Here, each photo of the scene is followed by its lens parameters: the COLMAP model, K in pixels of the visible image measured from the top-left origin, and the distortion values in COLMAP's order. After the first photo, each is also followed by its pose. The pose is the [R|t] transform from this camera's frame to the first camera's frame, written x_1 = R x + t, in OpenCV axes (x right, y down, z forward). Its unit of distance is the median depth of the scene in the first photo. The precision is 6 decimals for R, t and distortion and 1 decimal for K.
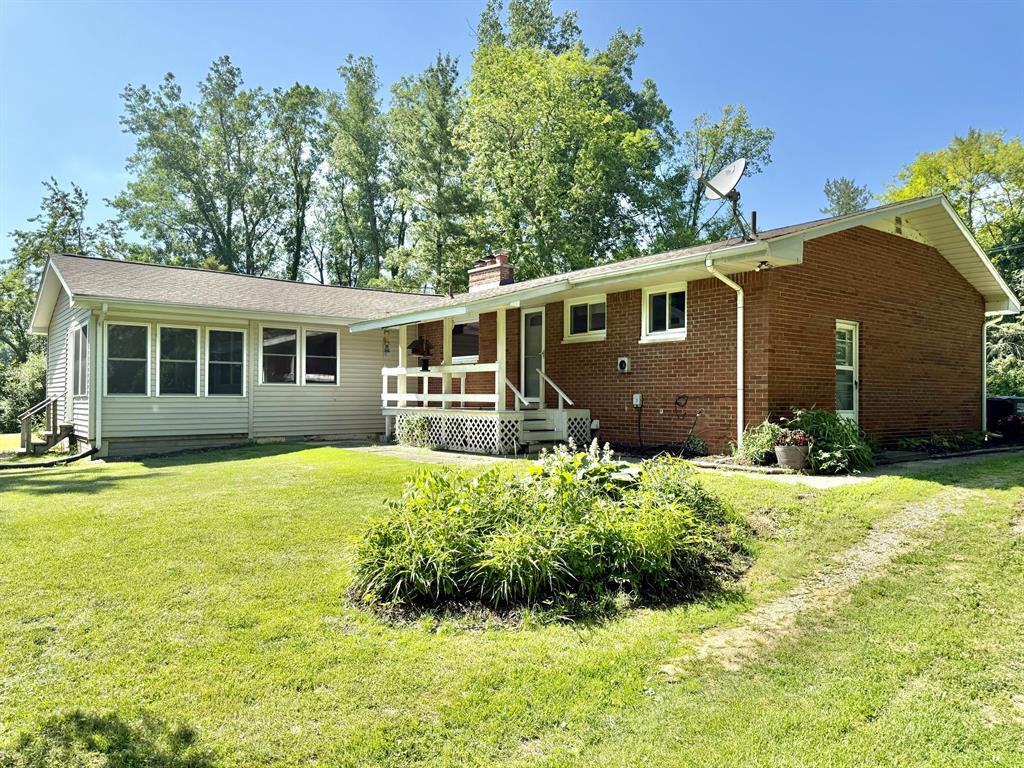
lens RADIAL K [[745.3, 0, 512.0], [0, 745.3, 384.0], [0, 0, 1]] dist [0.138768, -0.158585]
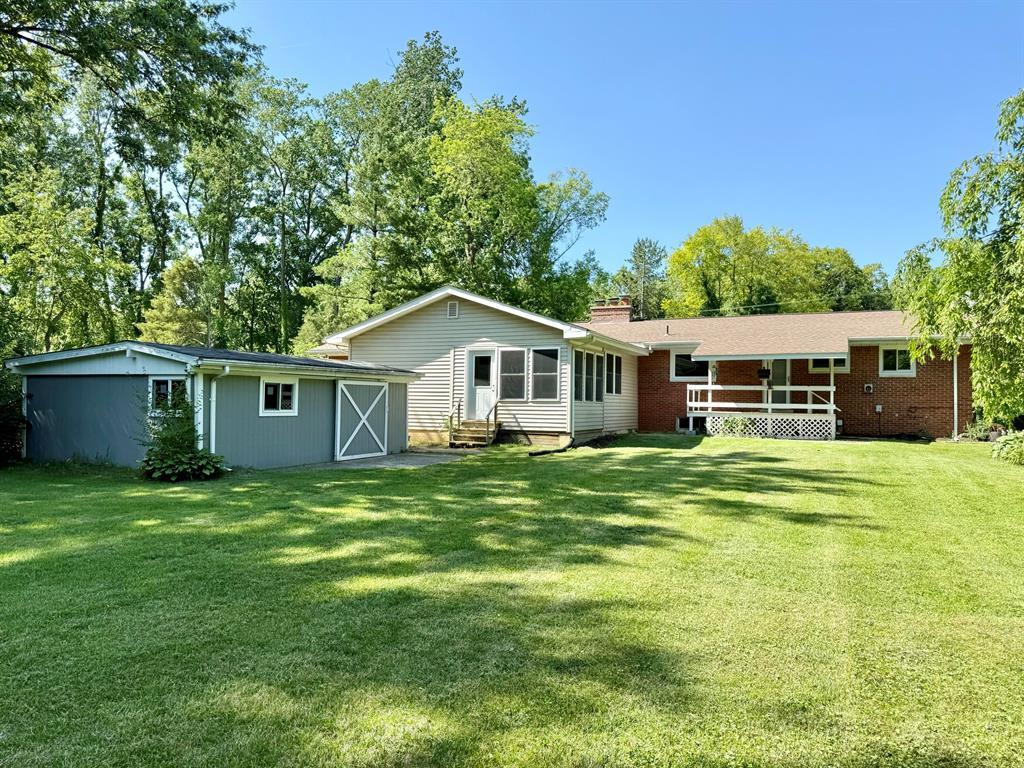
lens RADIAL K [[745.3, 0, 512.0], [0, 745.3, 384.0], [0, 0, 1]] dist [0.138768, -0.158585]
pose [[0.875581, 0.021530, 0.482591, -1.448705], [-0.020541, 0.999762, -0.007334, -0.005341], [-0.482634, -0.003492, 0.875815, -0.162307]]
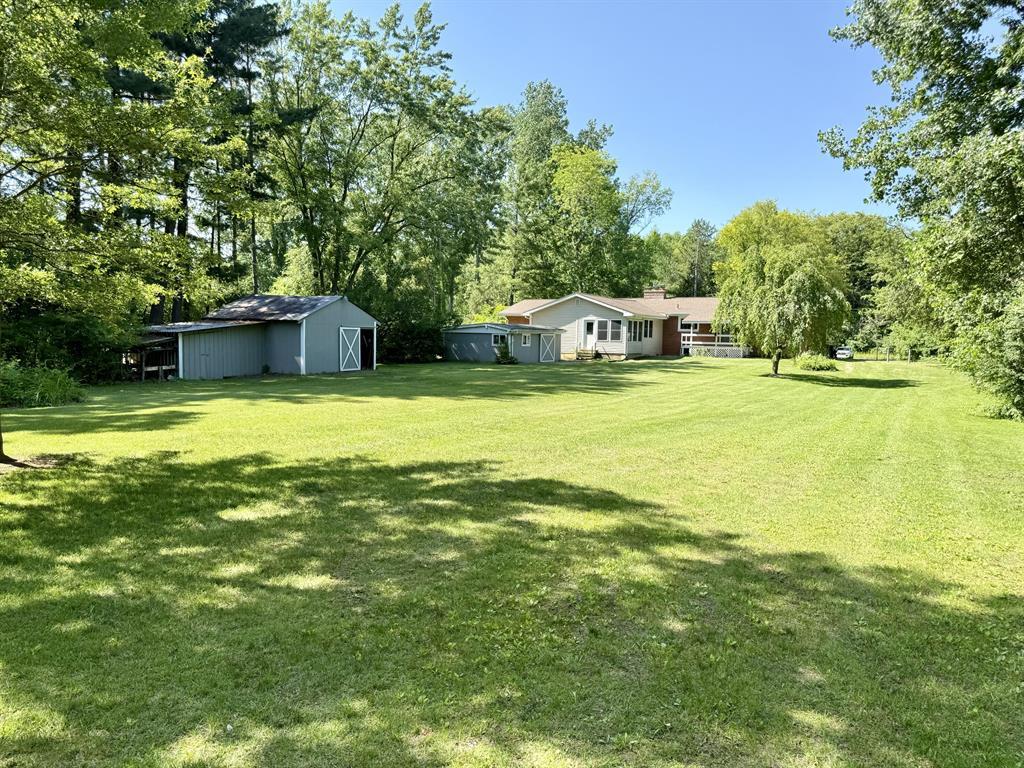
lens RADIAL K [[745.3, 0, 512.0], [0, 745.3, 384.0], [0, 0, 1]] dist [0.138768, -0.158585]
pose [[0.924934, -0.009806, 0.380000, -2.569906], [-0.024638, 0.996019, 0.085670, -0.078064], [-0.379327, -0.088601, 0.921011, -2.149612]]
